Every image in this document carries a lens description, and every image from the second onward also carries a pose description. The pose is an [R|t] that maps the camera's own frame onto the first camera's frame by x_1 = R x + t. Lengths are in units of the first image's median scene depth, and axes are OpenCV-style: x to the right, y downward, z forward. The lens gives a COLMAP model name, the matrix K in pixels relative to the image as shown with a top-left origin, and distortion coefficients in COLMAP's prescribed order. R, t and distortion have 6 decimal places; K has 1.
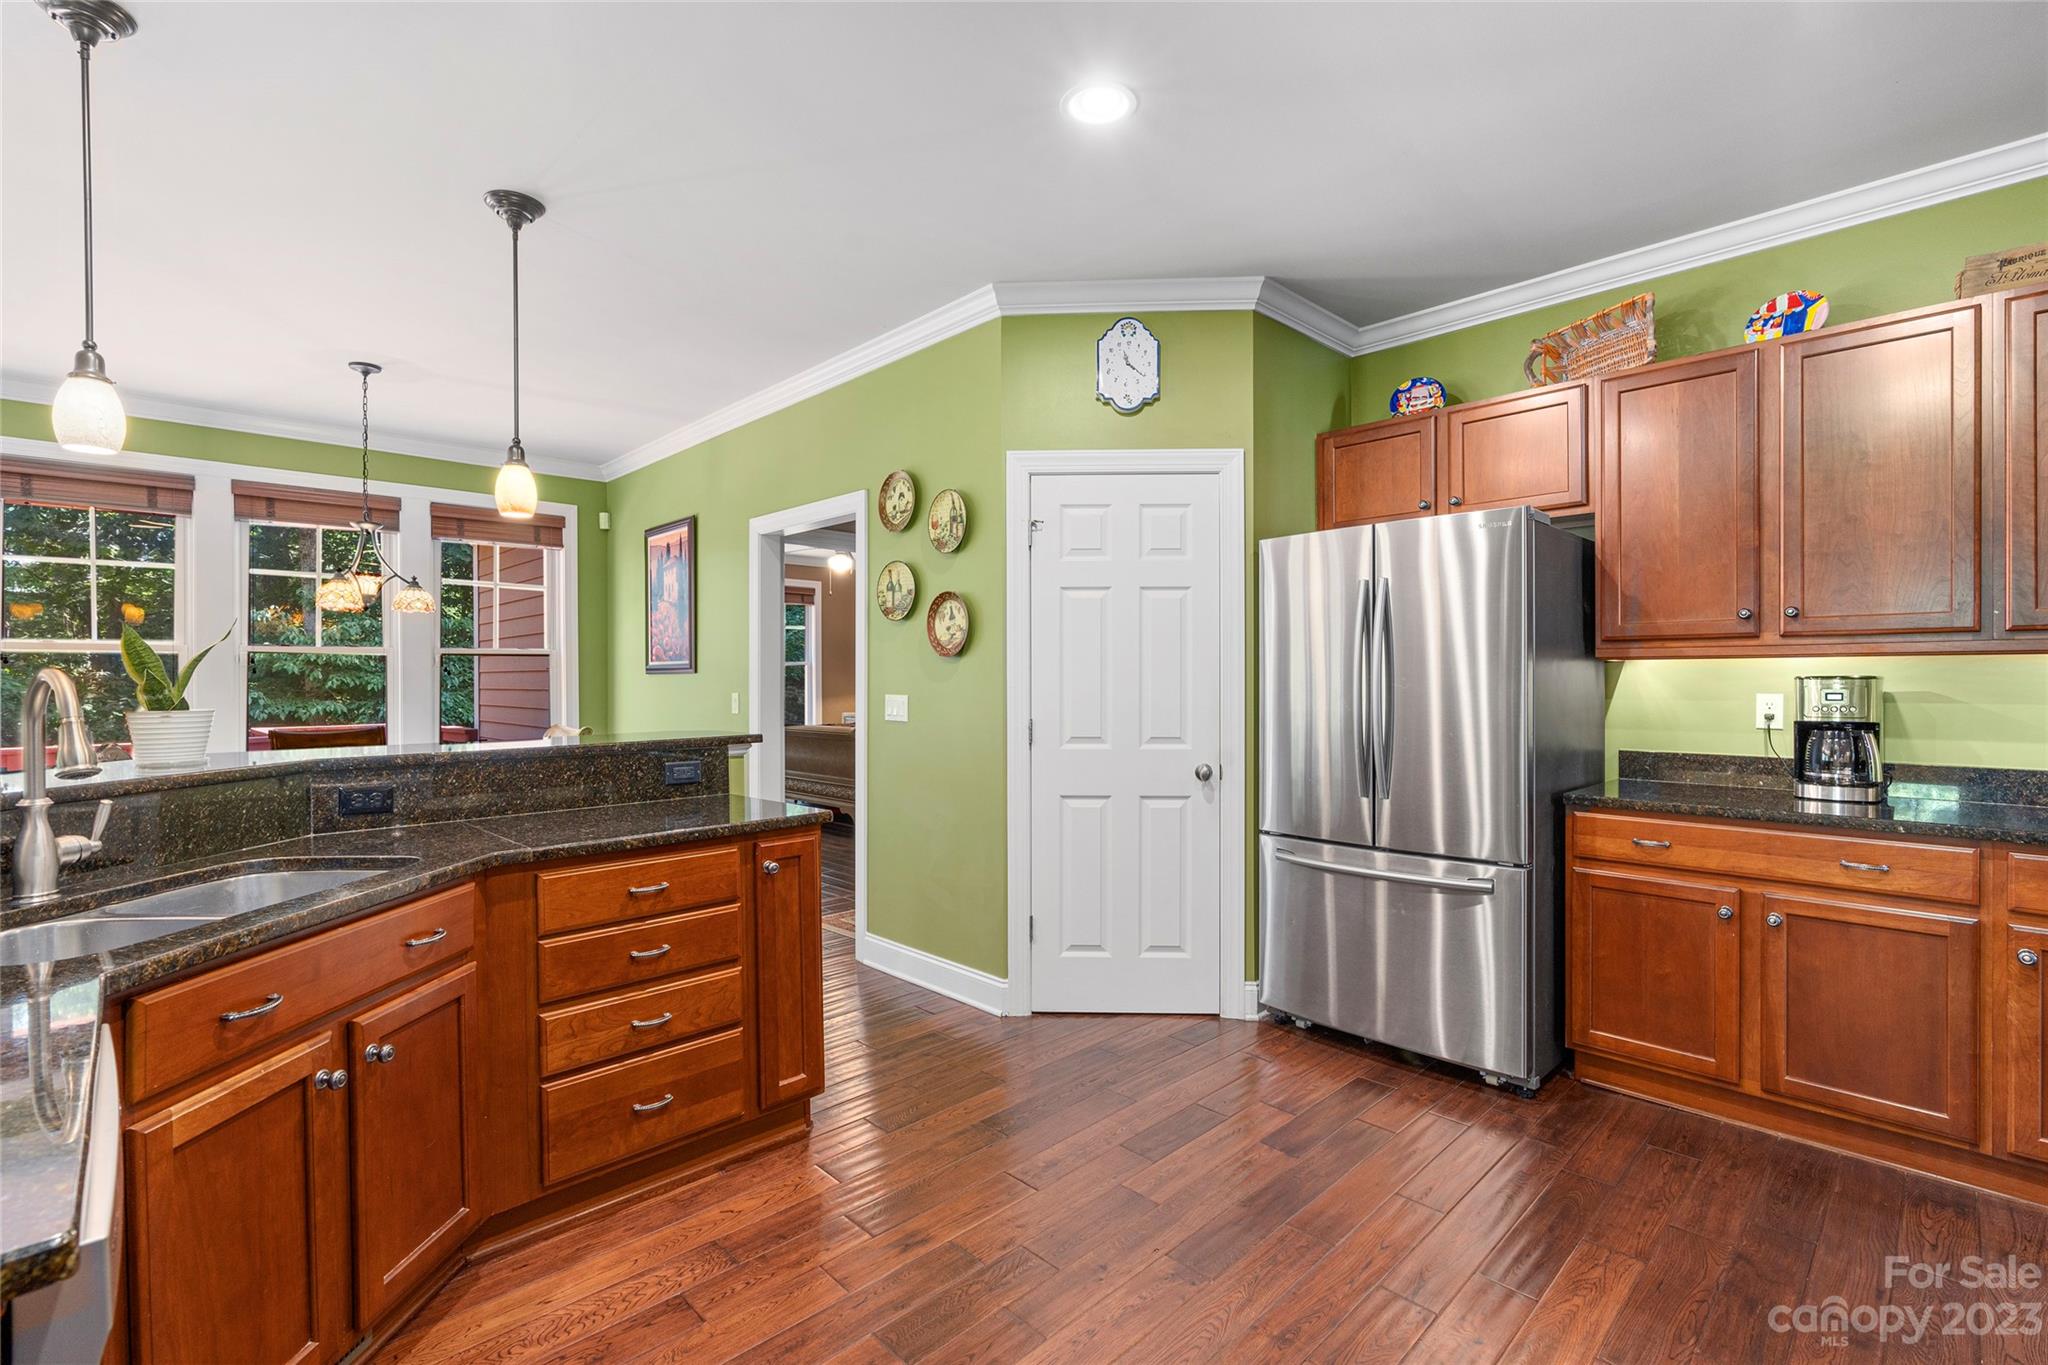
lens RADIAL K [[905.9, 0, 1016.7], [0, 905.9, 675.8], [0, 0, 1]] dist [-0.013848, -0.000227]
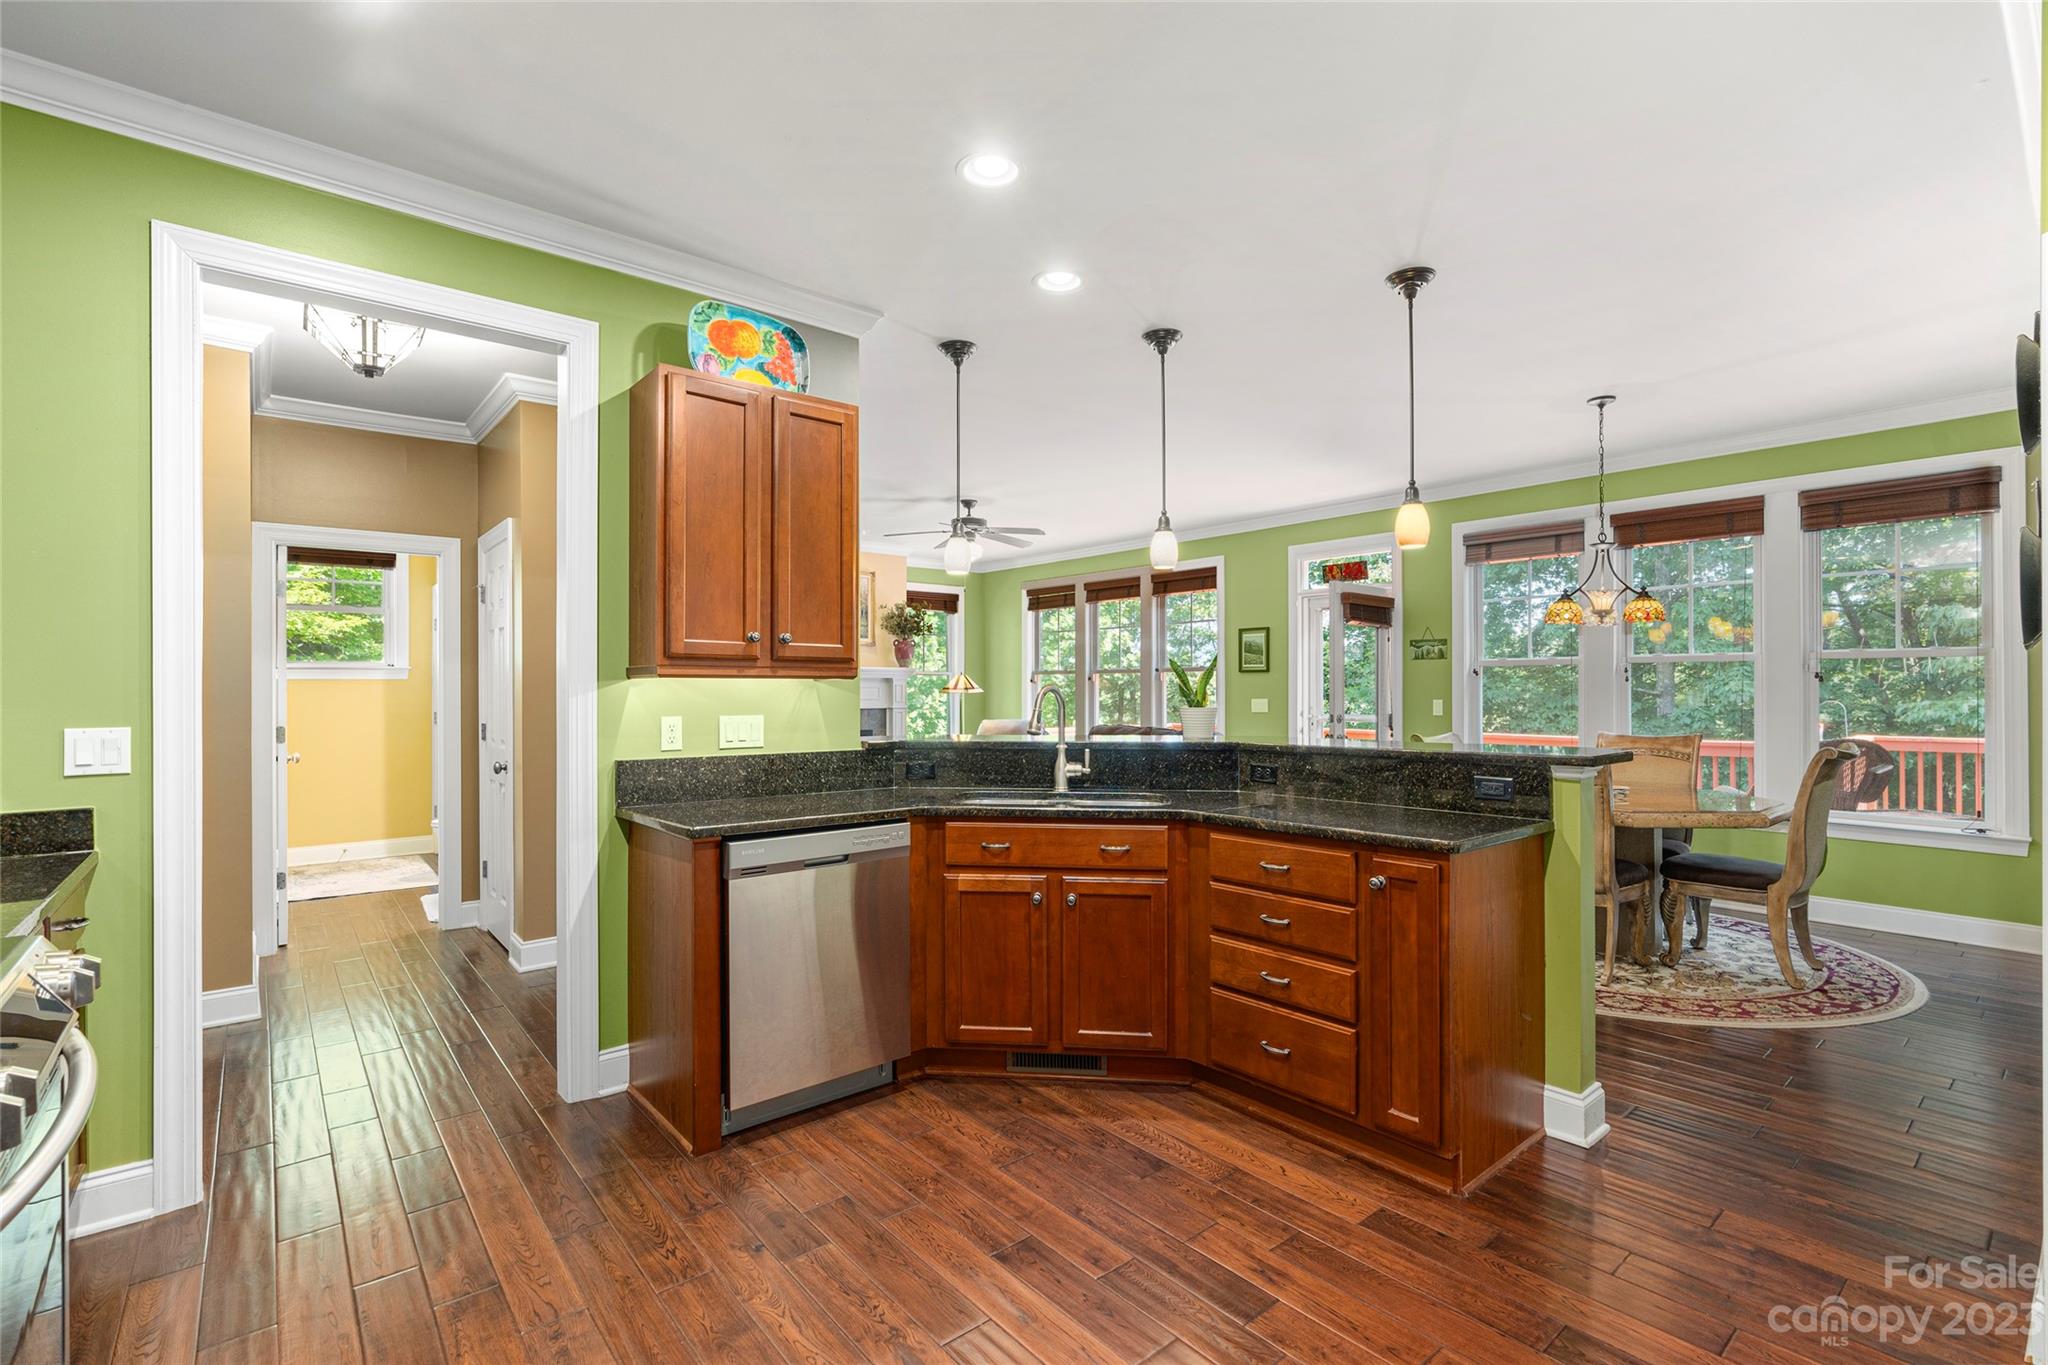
lens RADIAL K [[927.7, 0, 1054.1], [0, 927.7, 685.1], [0, 0, 1]] dist [-0.000671, -0.000079]
pose [[-0.054565, -0.000371, -0.998510, 0.776396], [0.007205, 0.999974, -0.000766, -0.006351], [0.998484, -0.007236, -0.054561, 0.720476]]
